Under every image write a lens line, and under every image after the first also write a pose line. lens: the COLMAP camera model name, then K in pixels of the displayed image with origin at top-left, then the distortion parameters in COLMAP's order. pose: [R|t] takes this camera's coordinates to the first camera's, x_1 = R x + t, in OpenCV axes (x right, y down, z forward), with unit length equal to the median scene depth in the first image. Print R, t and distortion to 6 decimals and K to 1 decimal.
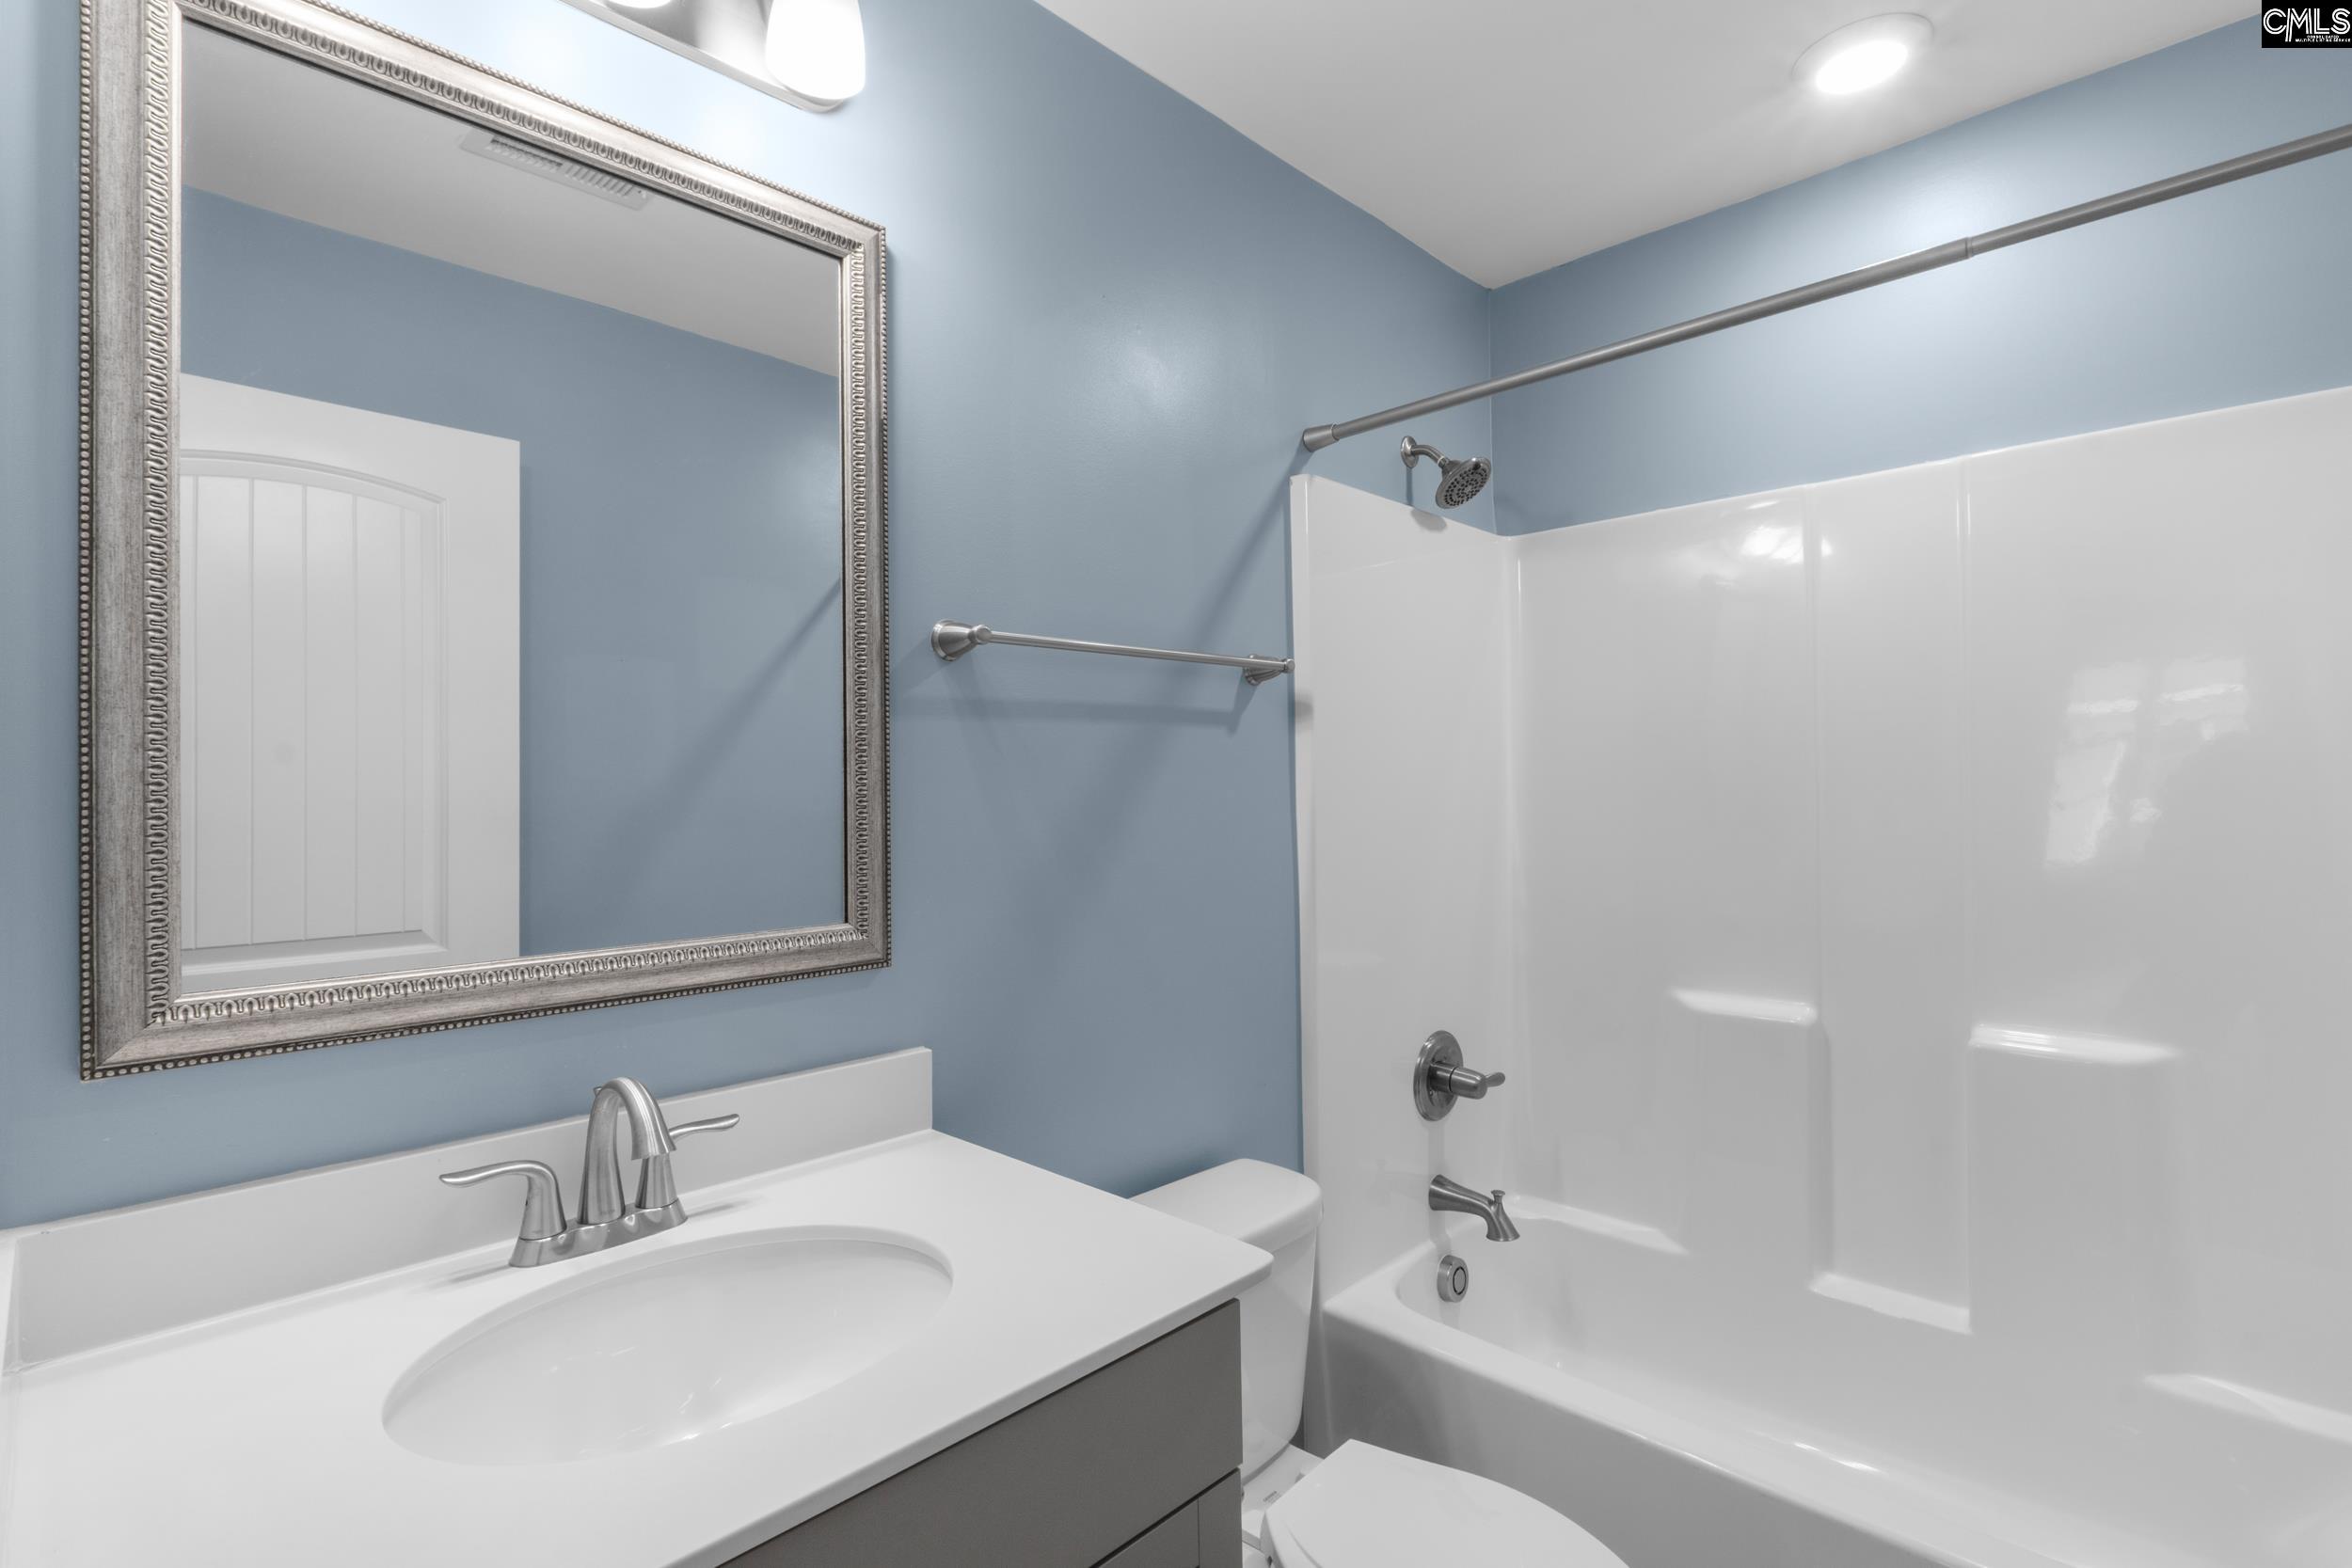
lens RADIAL K [[1087.9, 0, 1164.4], [0, 1087.9, 780.5], [0, 0, 1]] dist [-0.004988, -0.000663]
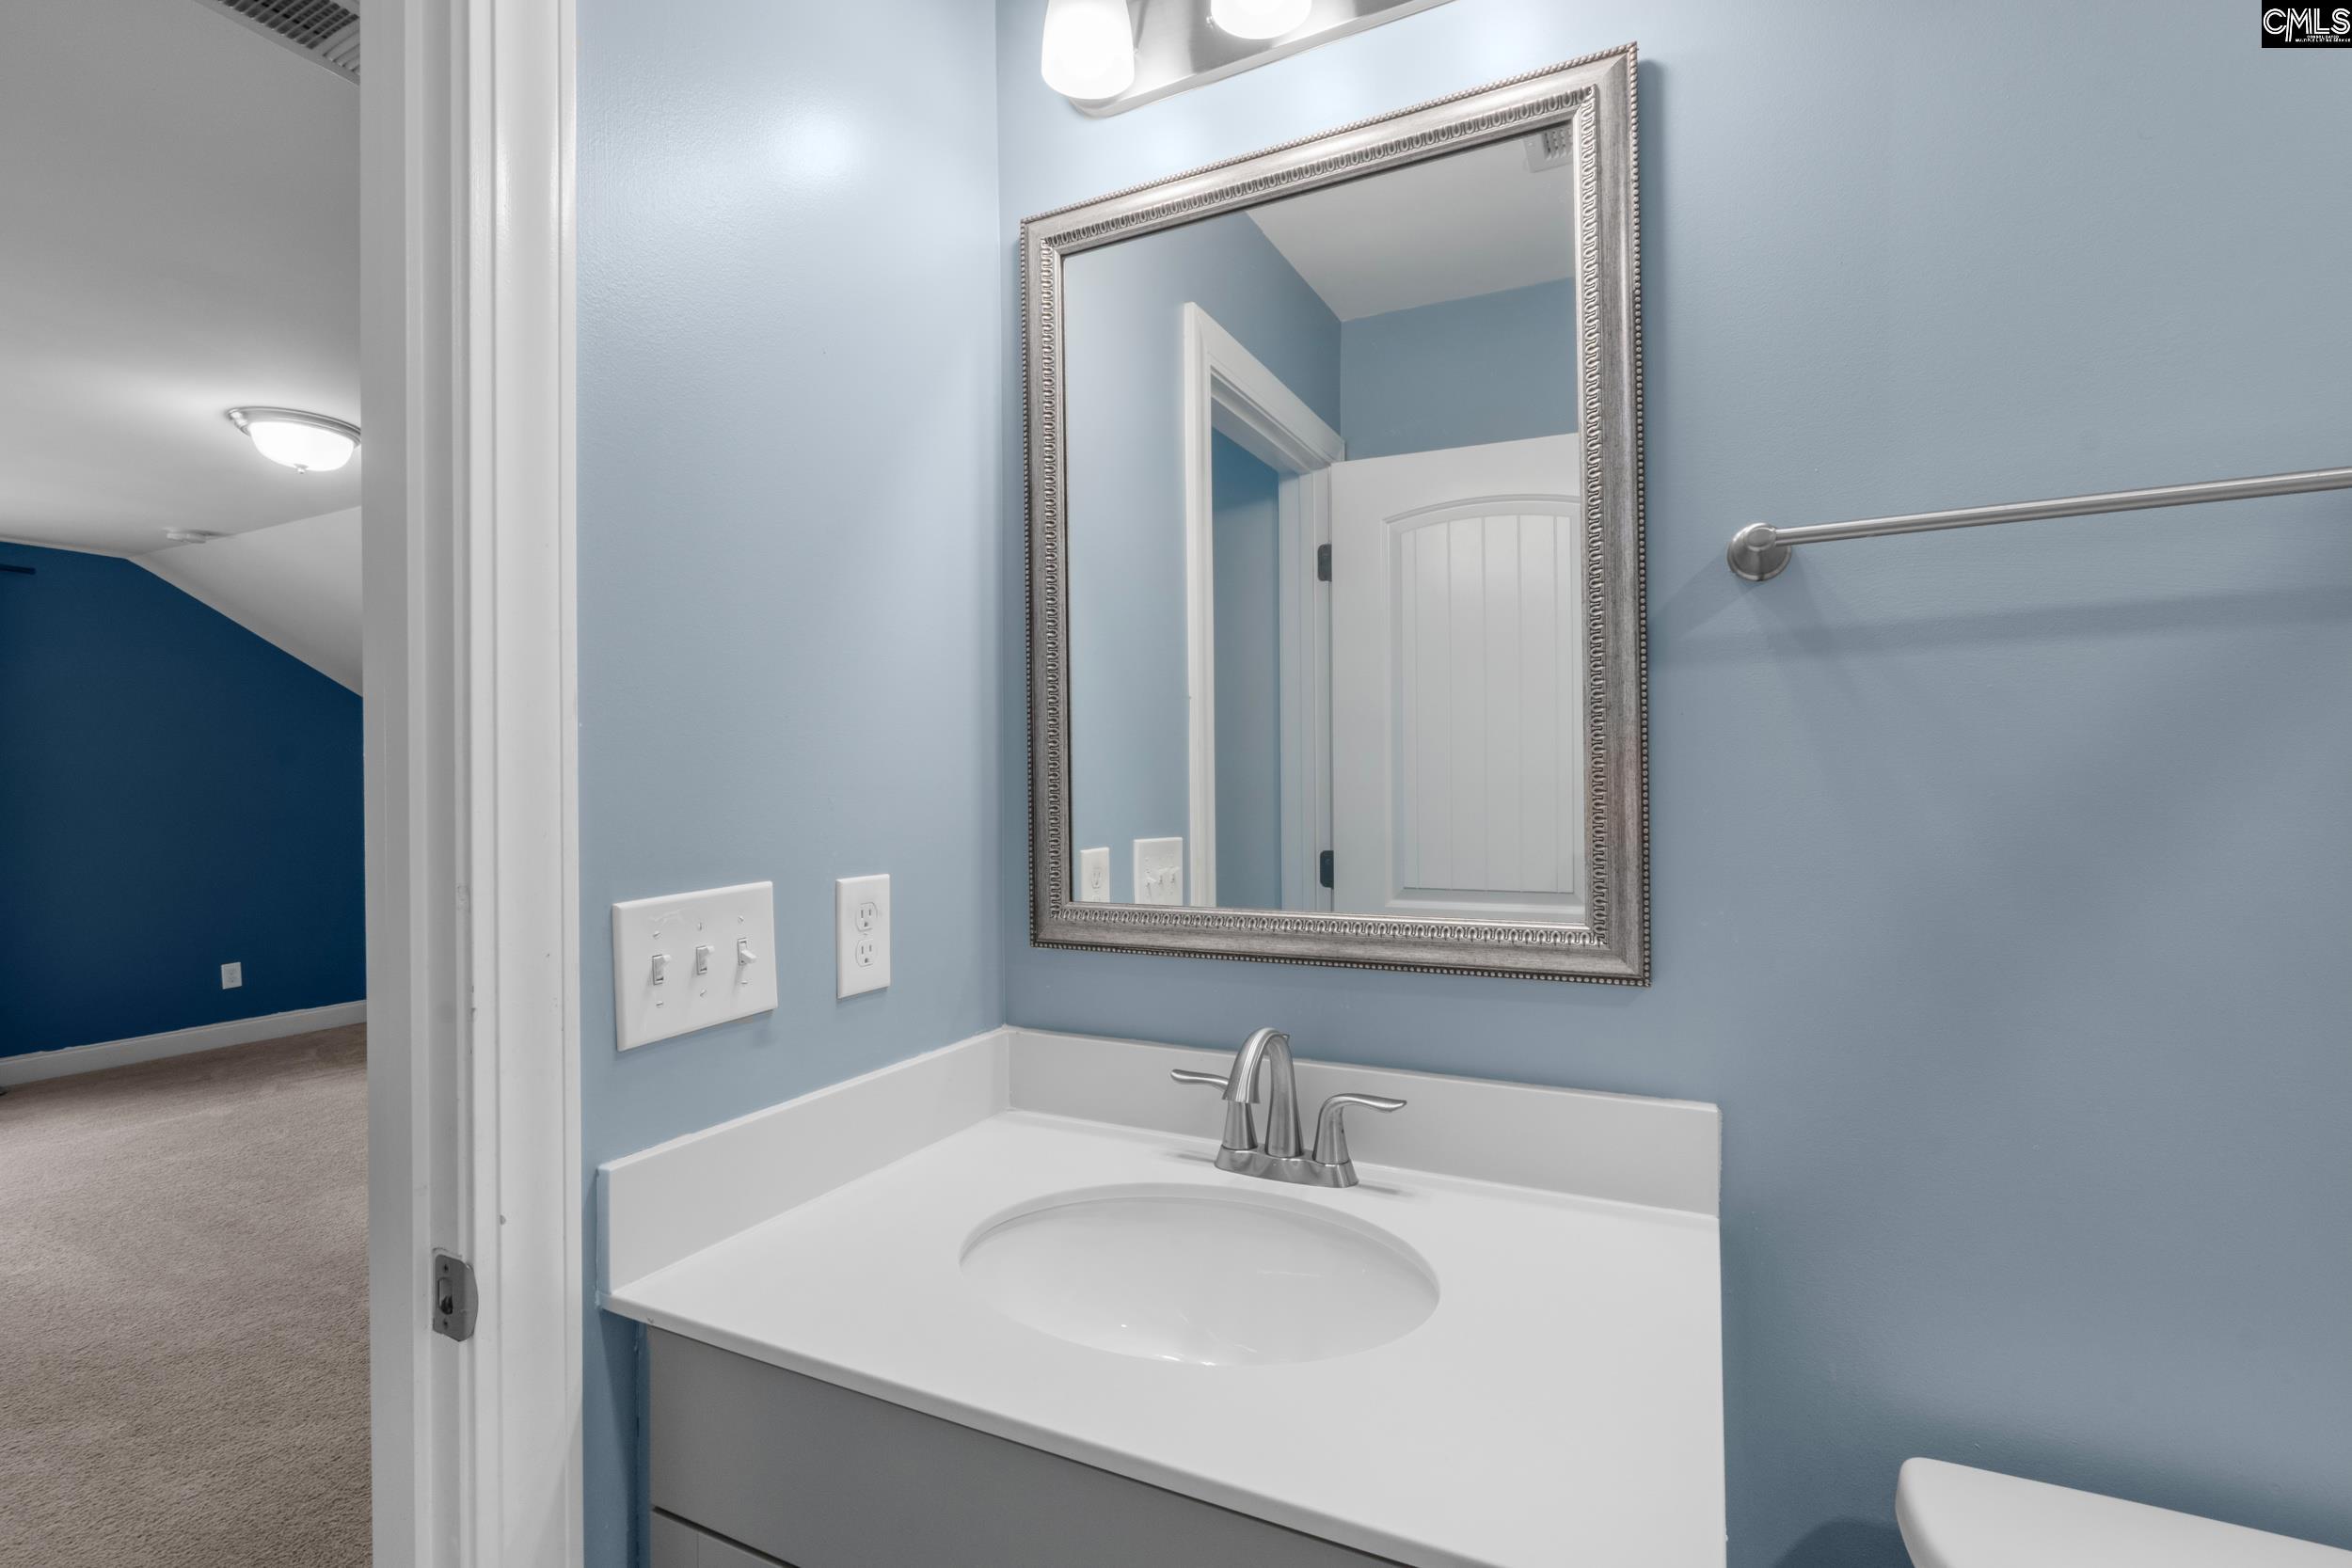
lens RADIAL K [[1069.6, 0, 1176.3], [0, 1069.6, 775.2], [0, 0, 1]] dist [-0.021479, -0.000192]
pose [[0.314043, 0.003447, -0.949403, 0.437691], [0.018656, 0.999778, 0.009801, 0.005142], [0.949226, -0.020789, 0.313909, 0.515734]]
